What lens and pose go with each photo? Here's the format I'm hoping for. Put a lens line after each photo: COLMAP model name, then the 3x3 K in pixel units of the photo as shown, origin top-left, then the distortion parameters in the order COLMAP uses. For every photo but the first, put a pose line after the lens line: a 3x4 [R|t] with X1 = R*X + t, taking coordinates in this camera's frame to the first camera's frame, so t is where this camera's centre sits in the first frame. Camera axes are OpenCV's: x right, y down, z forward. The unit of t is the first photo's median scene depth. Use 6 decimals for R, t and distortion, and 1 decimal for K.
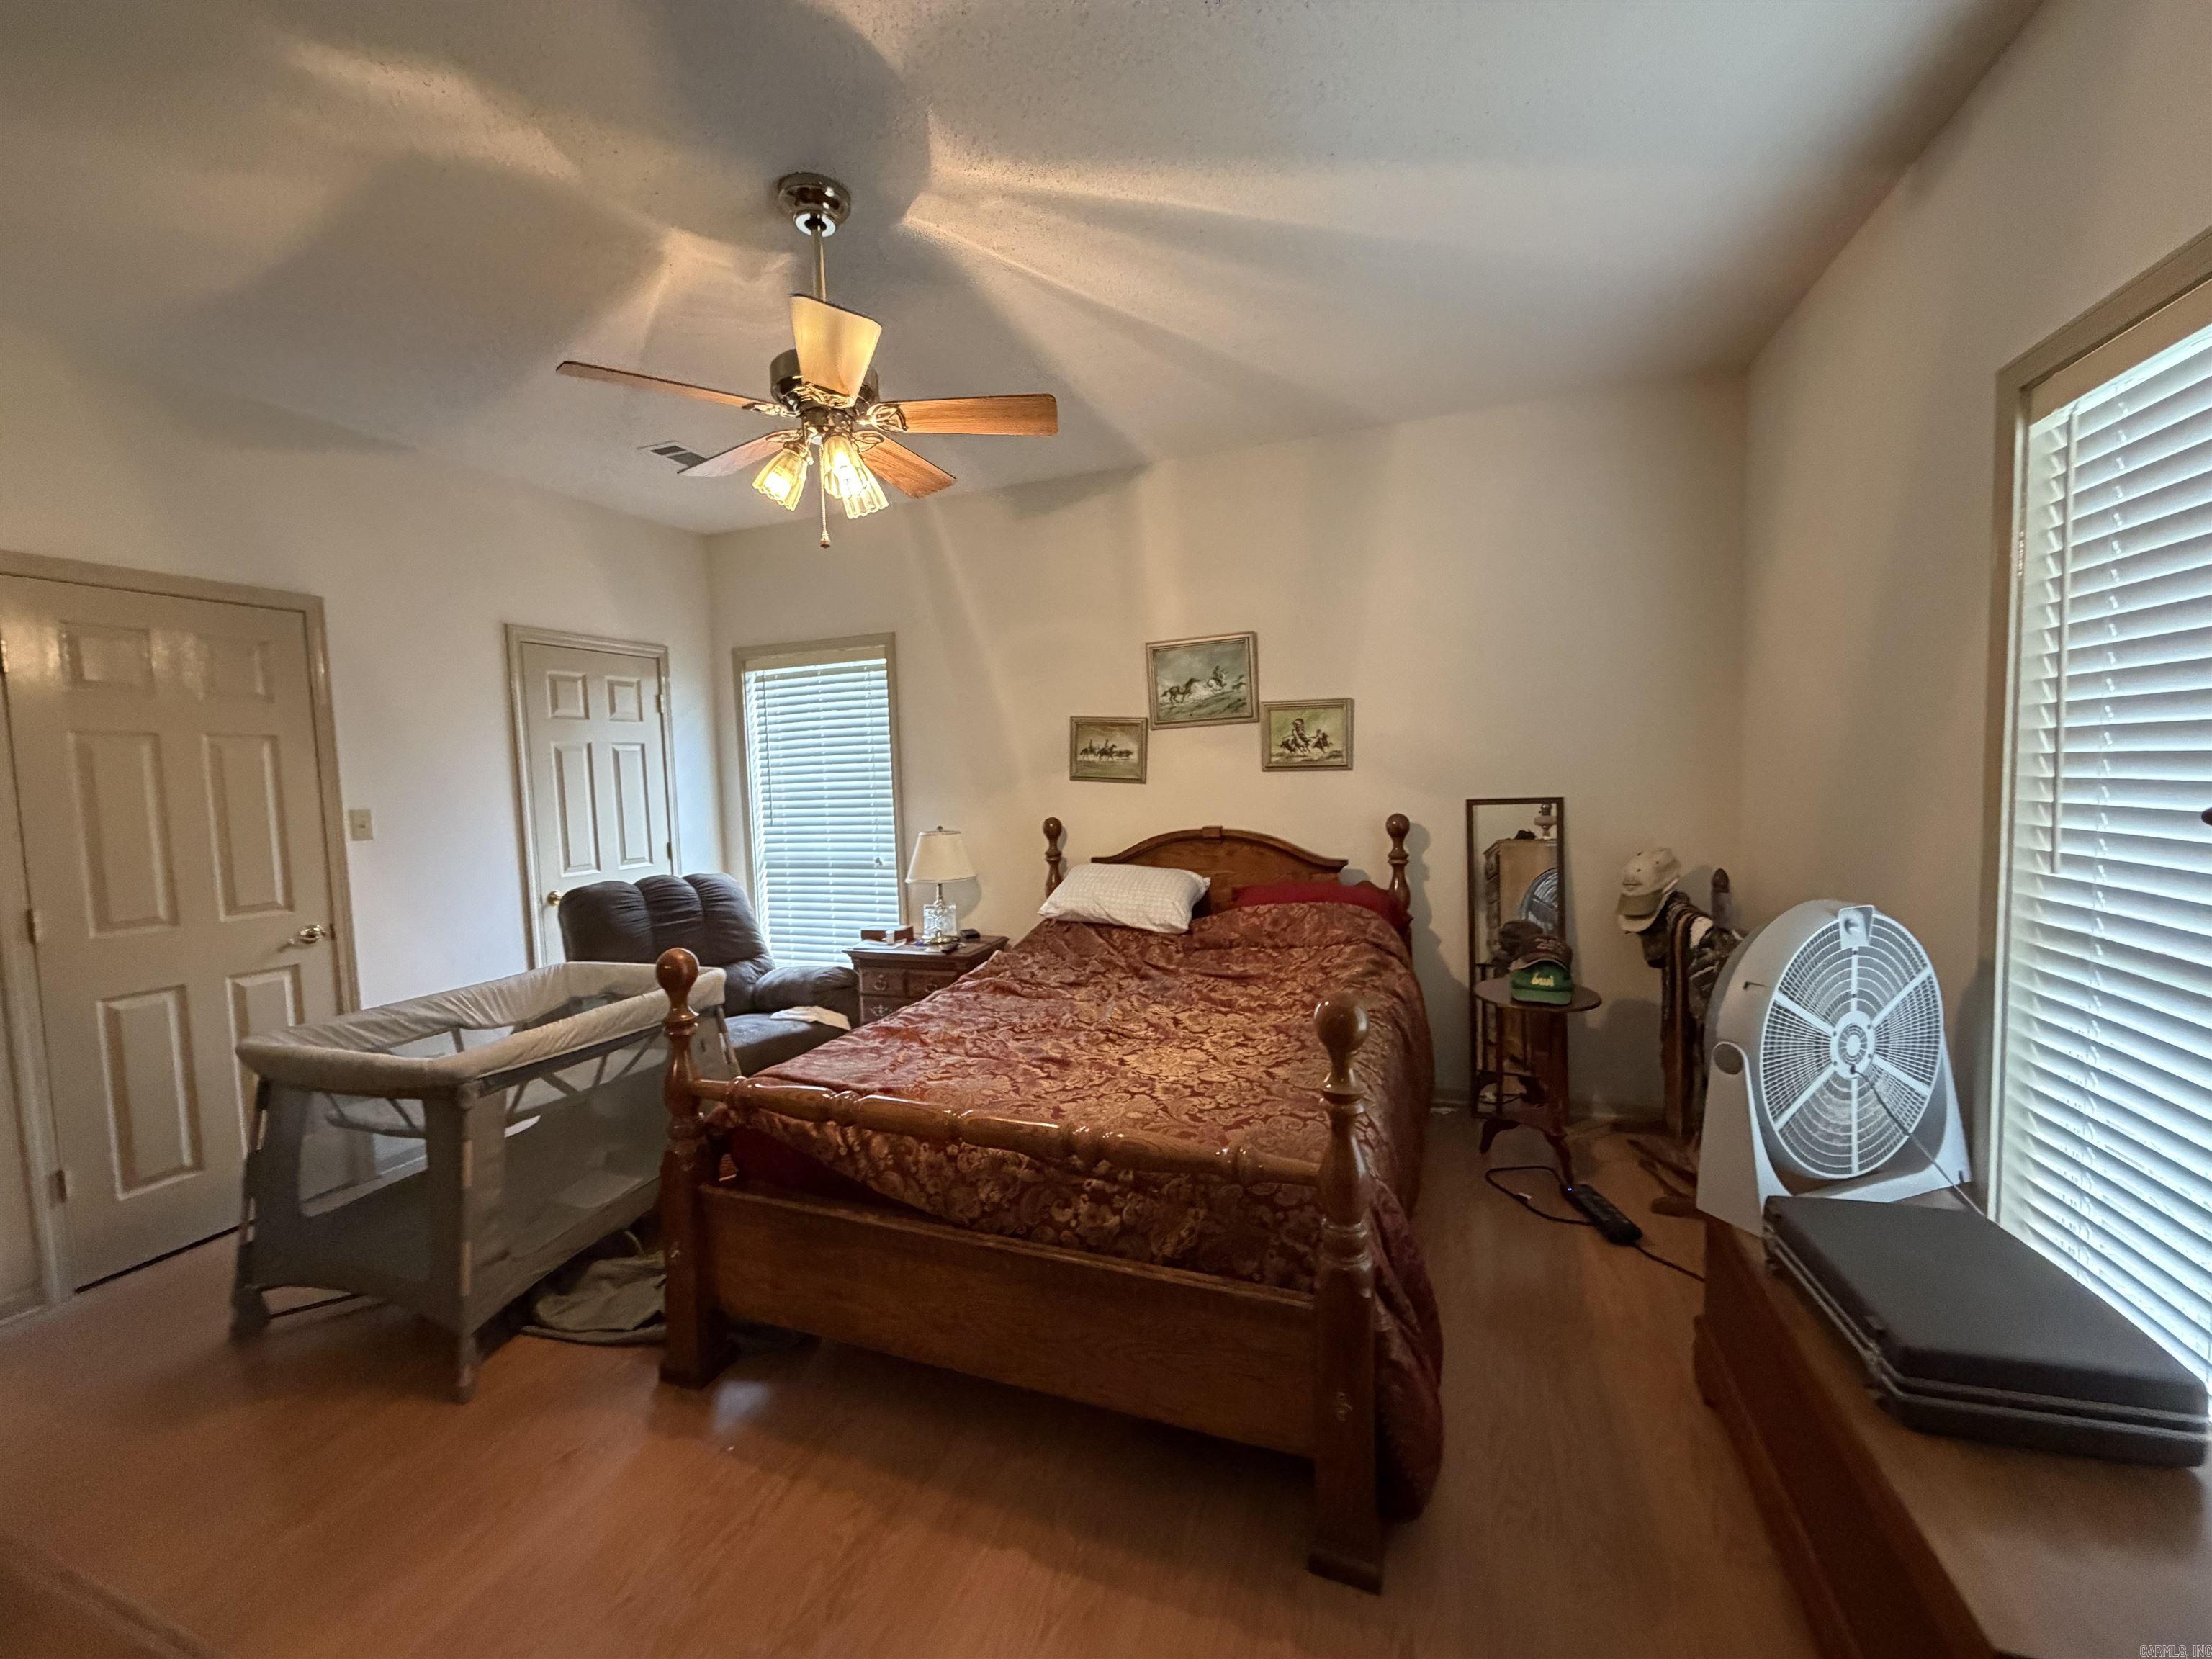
lens RADIAL K [[882.1, 0, 1091.2], [0, 882.1, 826.2], [0, 0, 1]] dist [-0.000643, -0.000158]
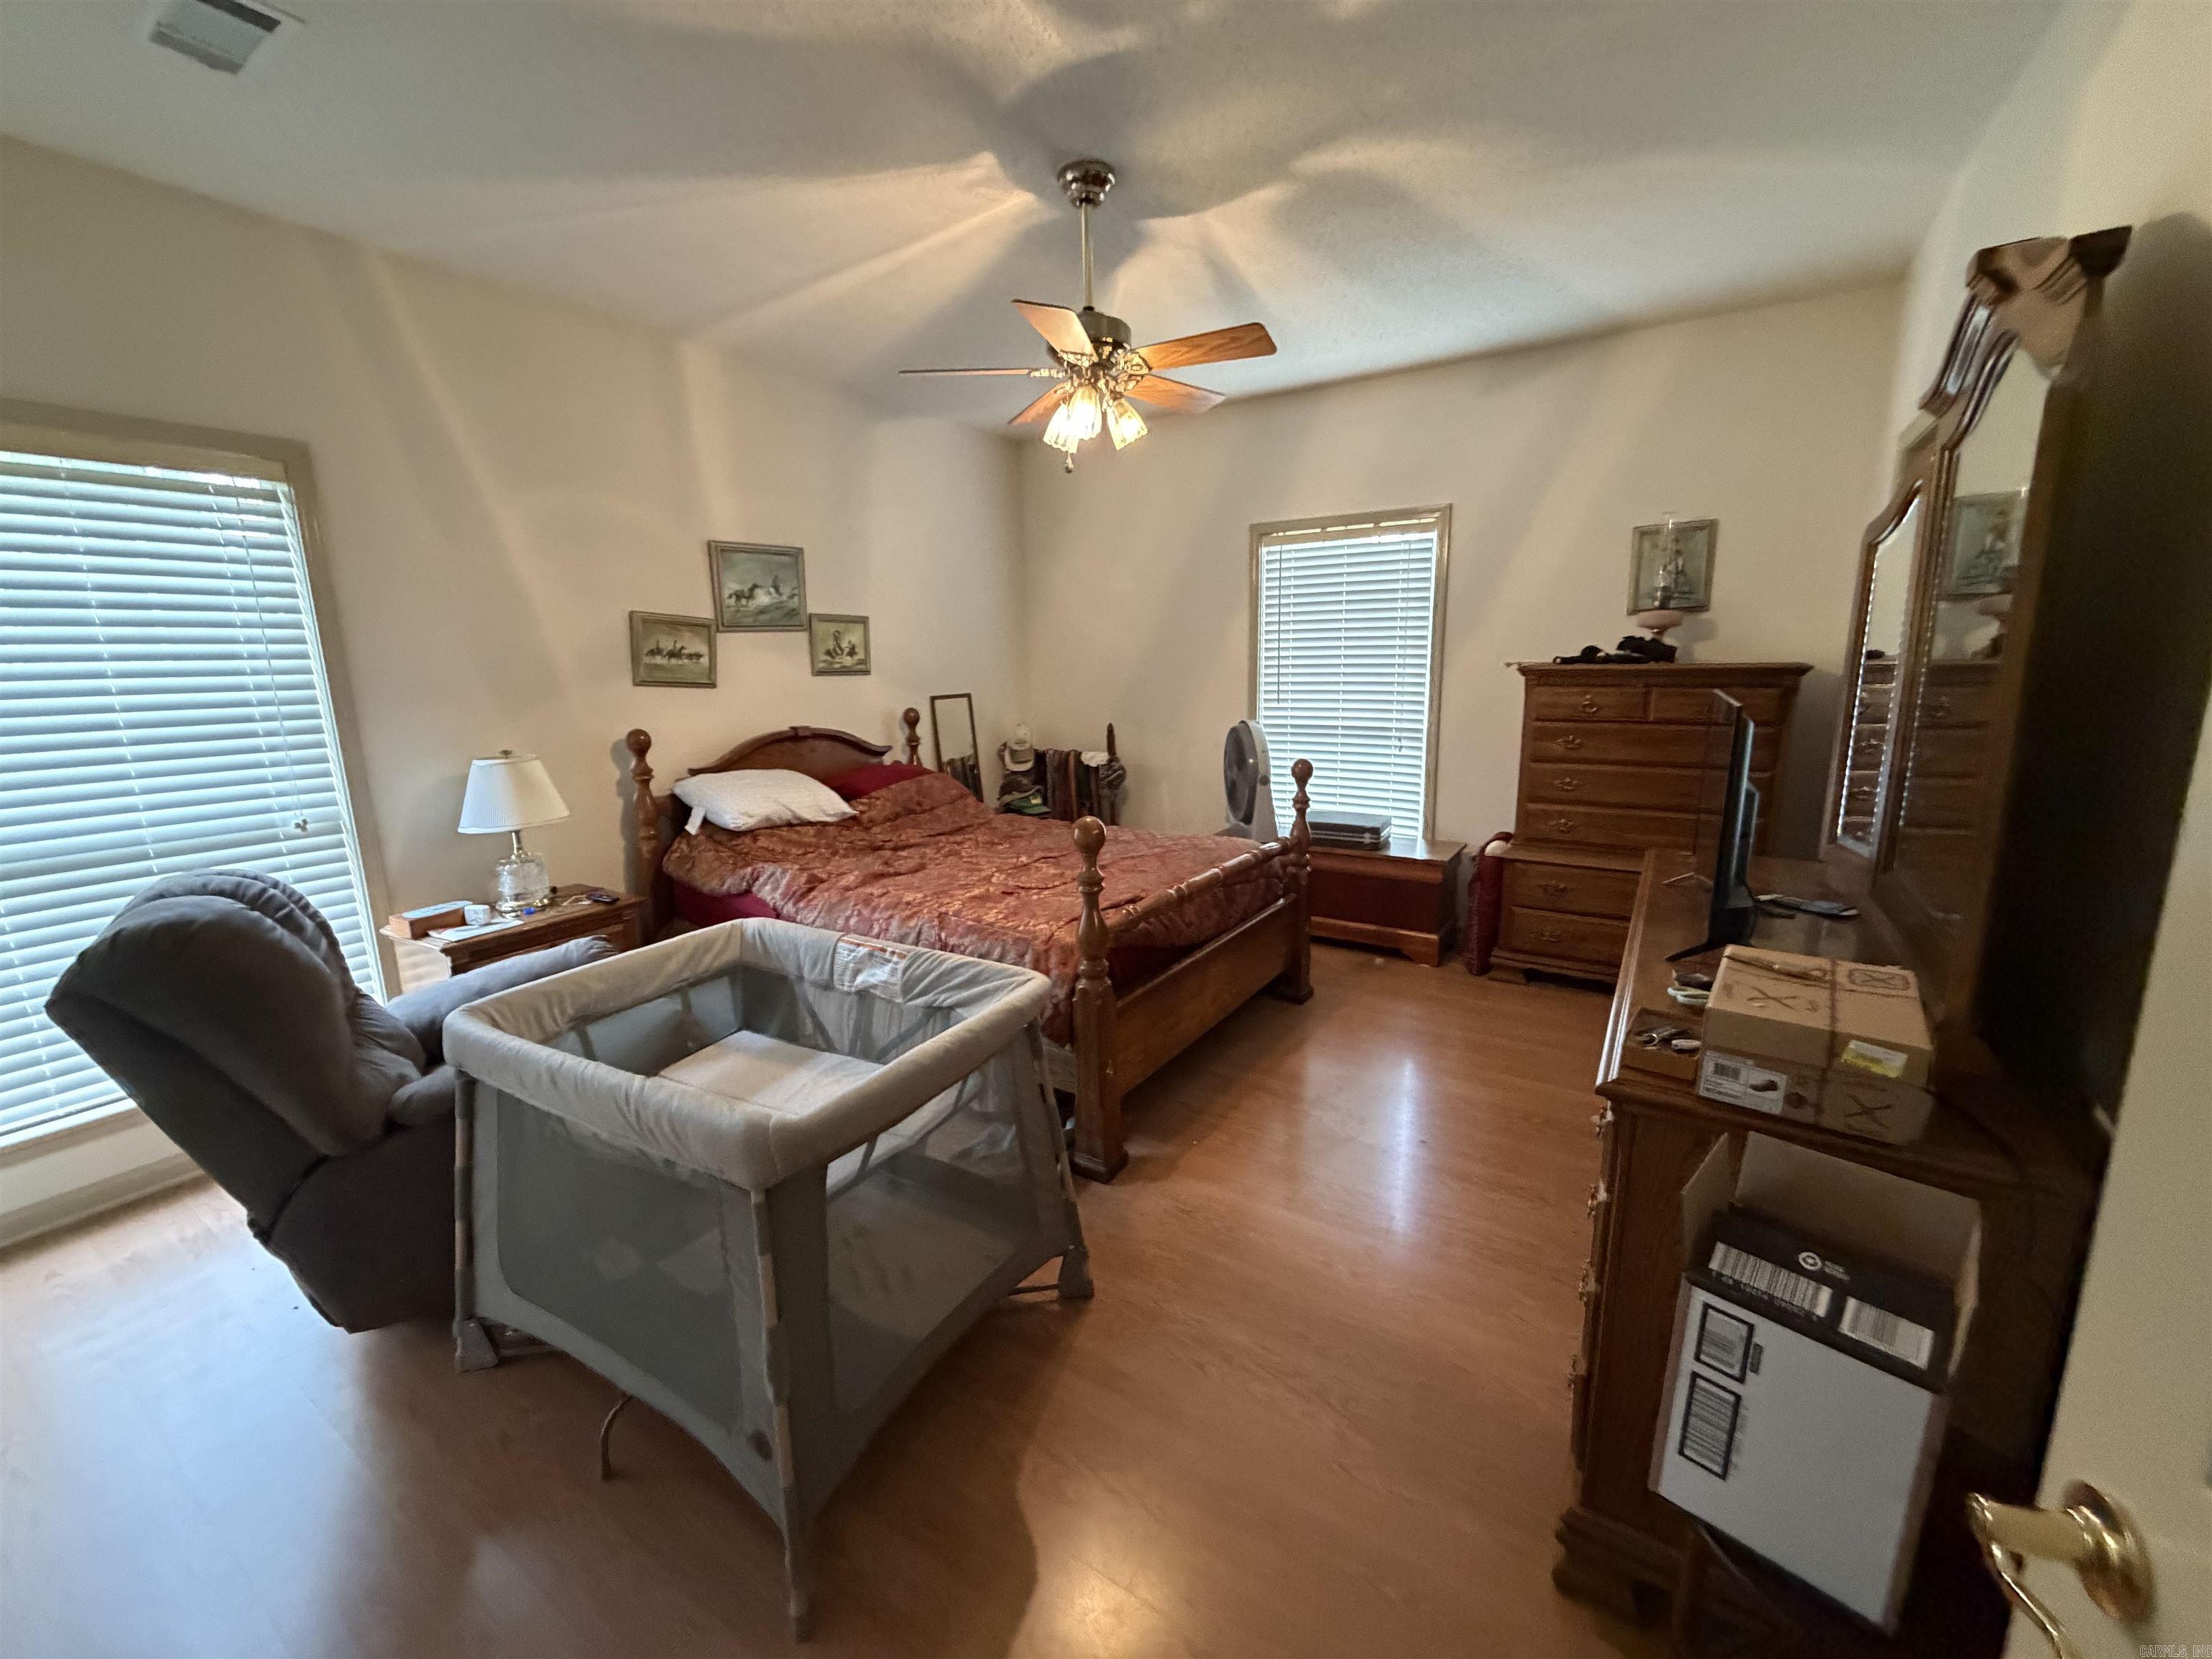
lens RADIAL K [[882.1, 0, 1097.7], [0, 882.1, 827.3], [0, 0, 1]] dist [-0.000643, -0.000158]
pose [[0.214687, -0.157063, 0.963971, -0.828705], [0.074790, 0.986731, 0.144114, -0.005864], [-0.973815, 0.041156, 0.223585, 0.389678]]
